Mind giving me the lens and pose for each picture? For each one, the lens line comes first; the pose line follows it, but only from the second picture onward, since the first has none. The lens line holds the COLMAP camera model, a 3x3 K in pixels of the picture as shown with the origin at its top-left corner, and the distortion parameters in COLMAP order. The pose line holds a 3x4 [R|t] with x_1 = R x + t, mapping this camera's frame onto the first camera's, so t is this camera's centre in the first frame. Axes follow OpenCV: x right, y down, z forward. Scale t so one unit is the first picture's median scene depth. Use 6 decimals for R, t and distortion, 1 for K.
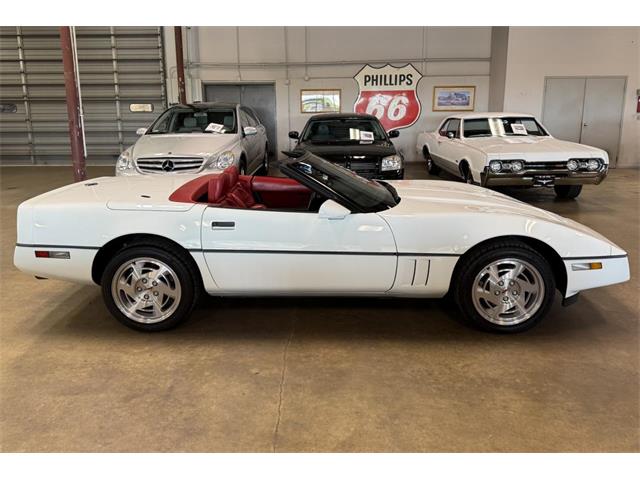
lens RADIAL K [[467.1, 0, 317.2], [0, 467.1, 236.5], [0, 0, 1]] dist [0.009672, -0.003995]
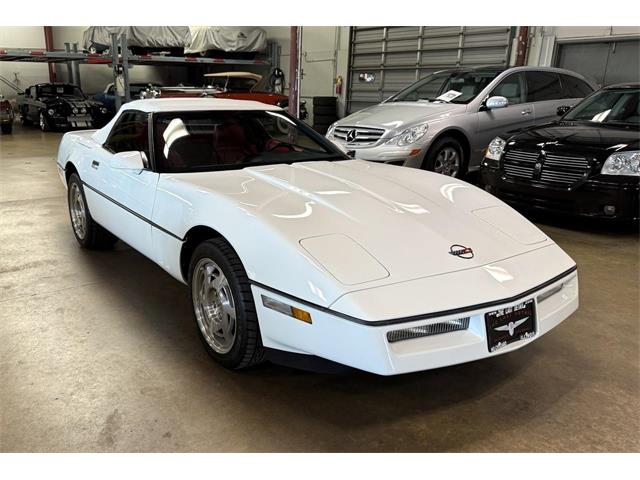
lens RADIAL K [[575.6, 0, 275.0], [0, 575.6, 268.3], [0, 0, 1]] dist [0.012989, 0.004386]
pose [[0.553197, 0.262875, -0.790487, 0.517320], [-0.233478, 0.959801, 0.155788, -0.044171], [0.799663, 0.098380, 0.592335, 0.245442]]
